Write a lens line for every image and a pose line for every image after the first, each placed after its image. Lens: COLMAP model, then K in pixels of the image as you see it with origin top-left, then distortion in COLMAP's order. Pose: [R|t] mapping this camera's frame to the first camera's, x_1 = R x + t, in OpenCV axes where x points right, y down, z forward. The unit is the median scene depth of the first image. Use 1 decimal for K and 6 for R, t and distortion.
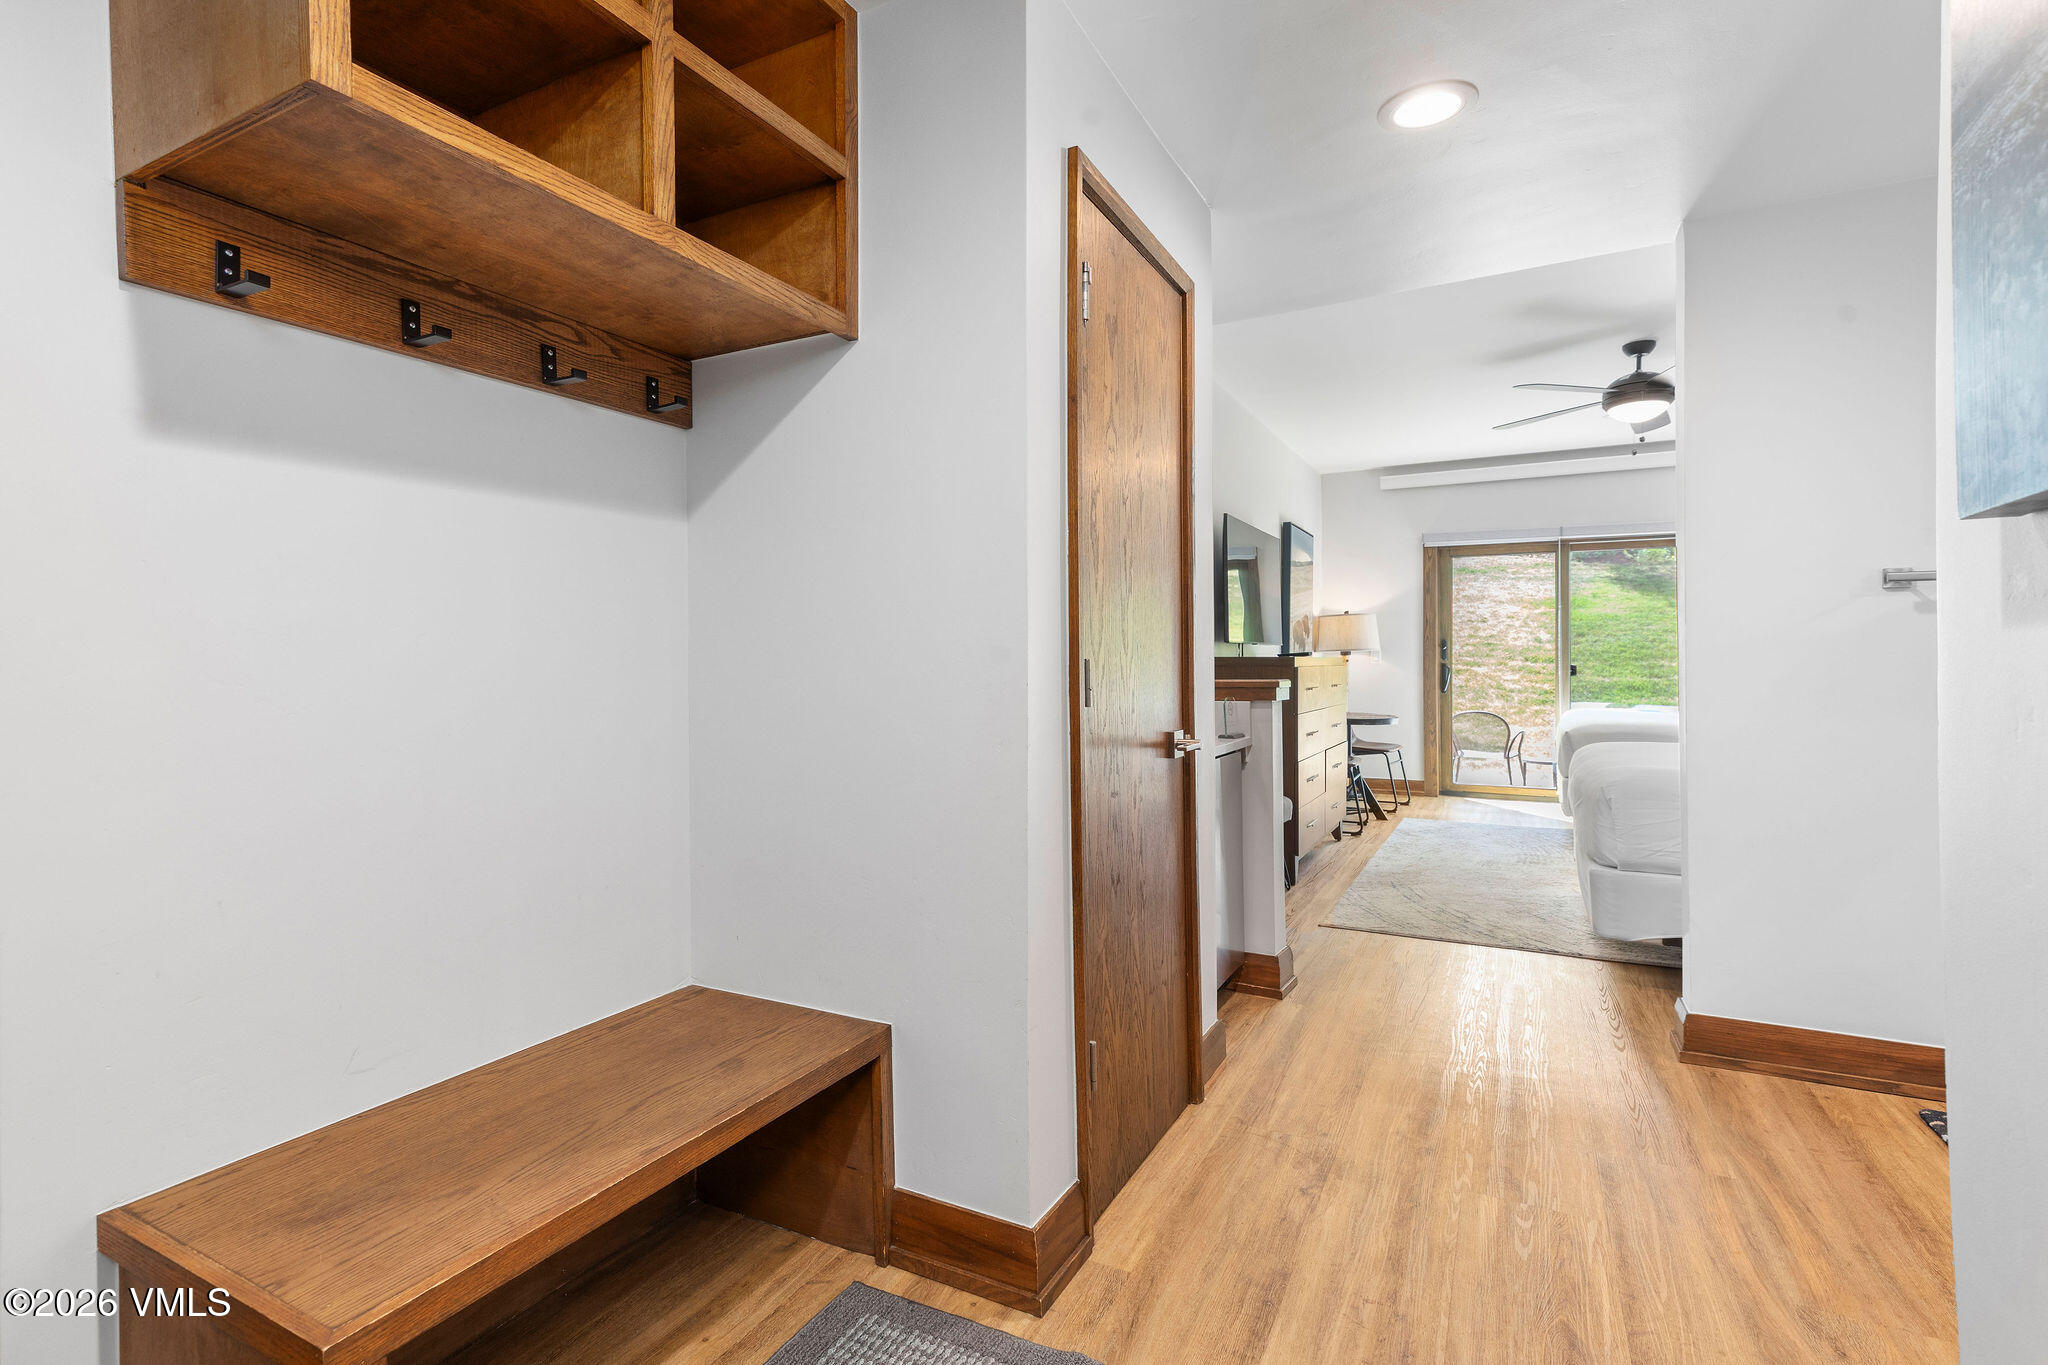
lens RADIAL K [[949.3, 0, 1018.7], [0, 949.3, 672.8], [0, 0, 1]] dist [0.002226, 0.000287]
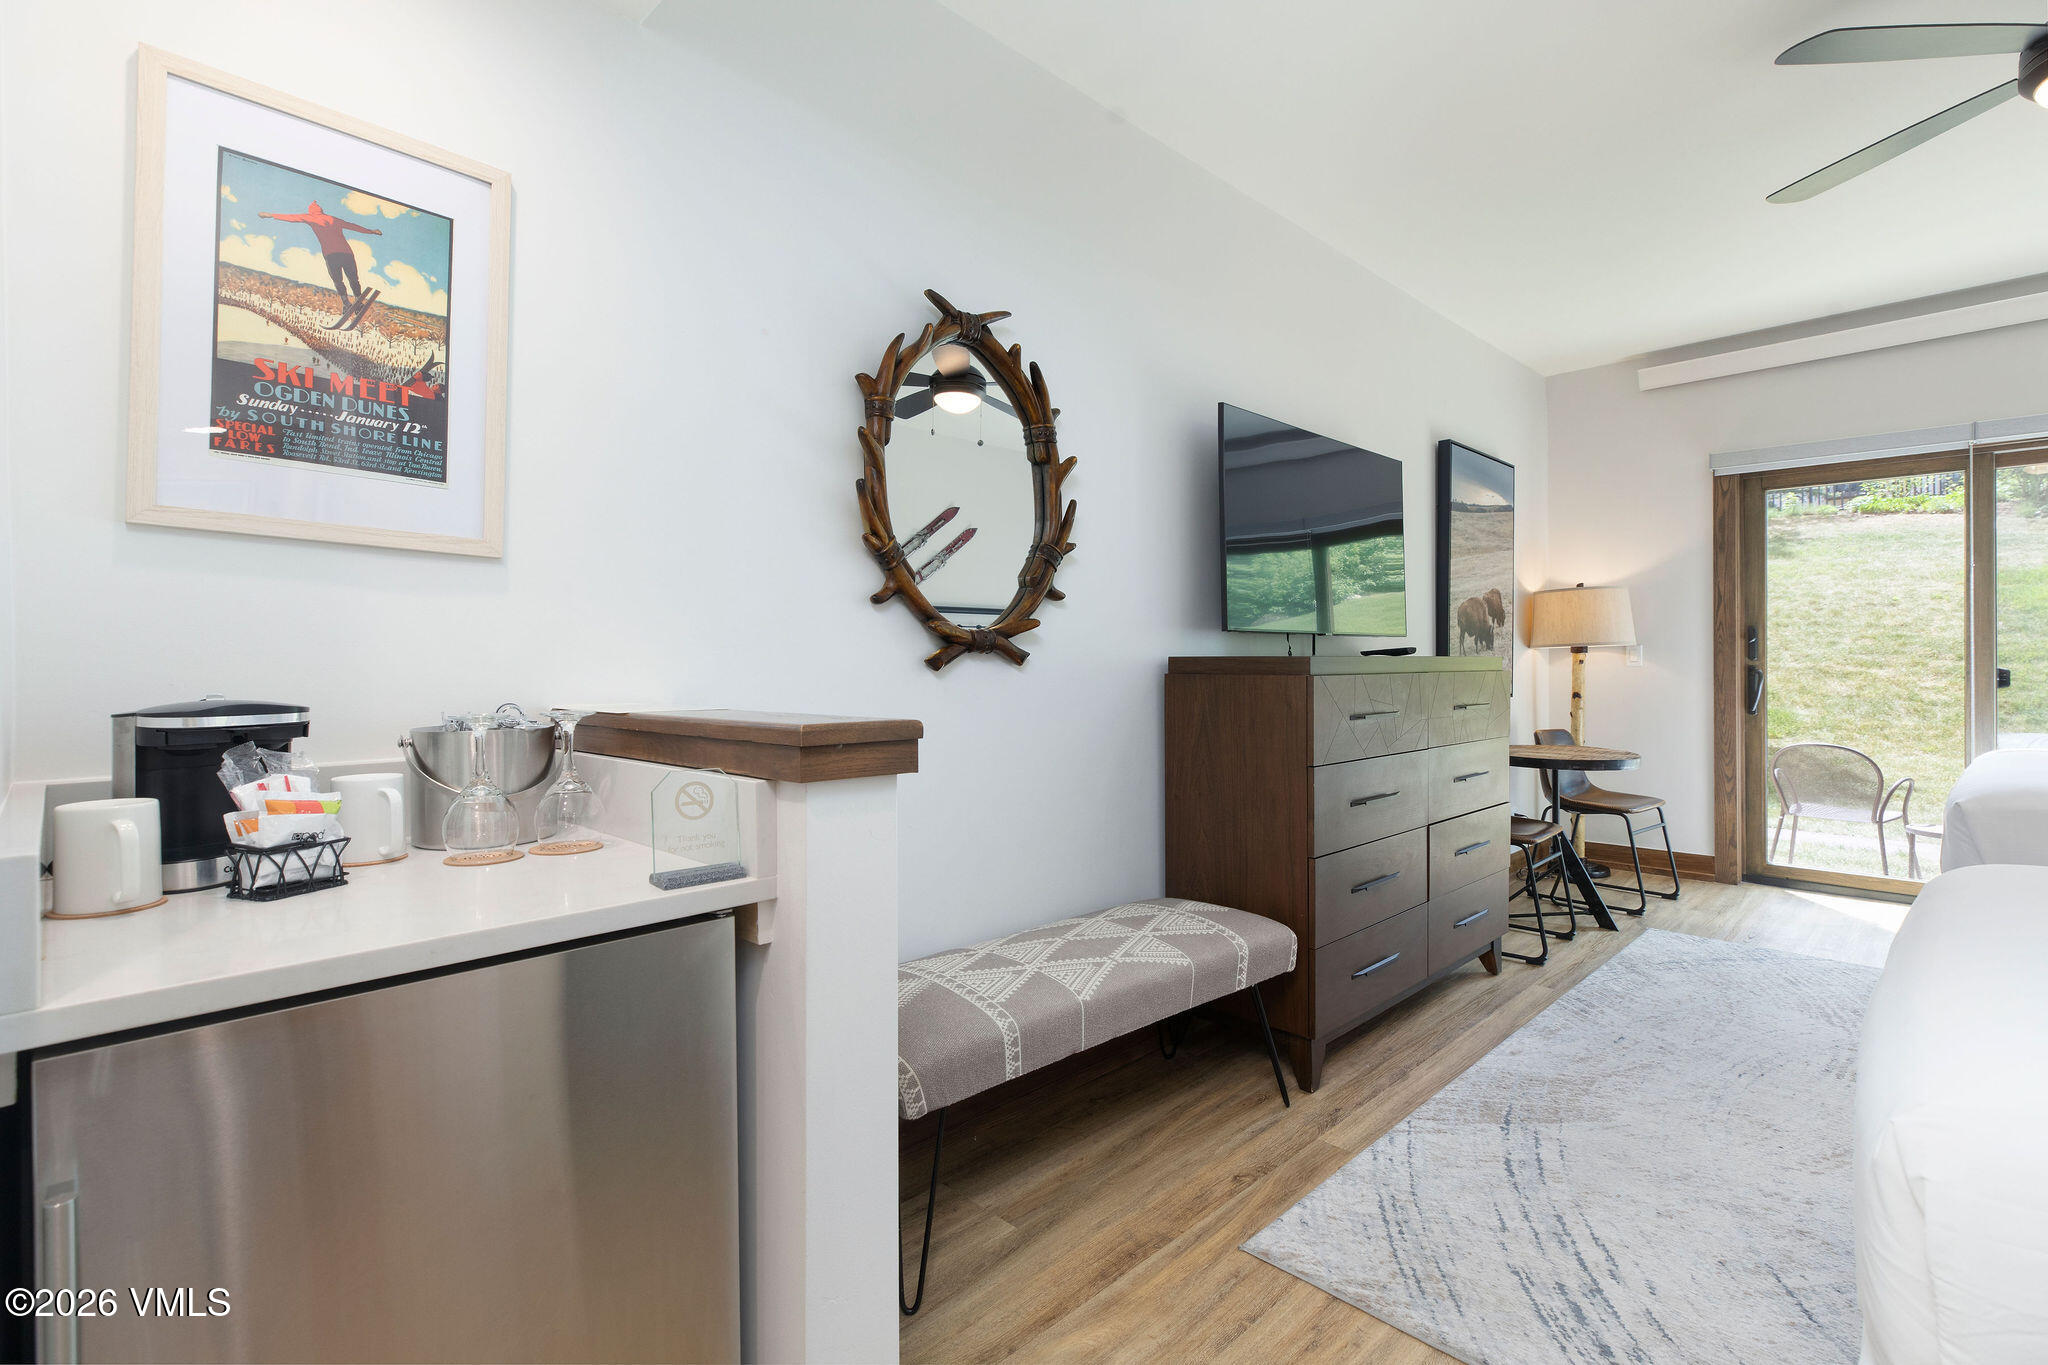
lens RADIAL K [[949.3, 0, 1108.5], [0, 949.3, 669.4], [0, 0, 1]] dist [0.002226, 0.000287]
pose [[0.965389, 0.001951, -0.260808, 0.208791], [-0.002415, 0.999996, -0.001462, -0.005742], [0.260805, 0.002042, 0.965389, 0.304123]]
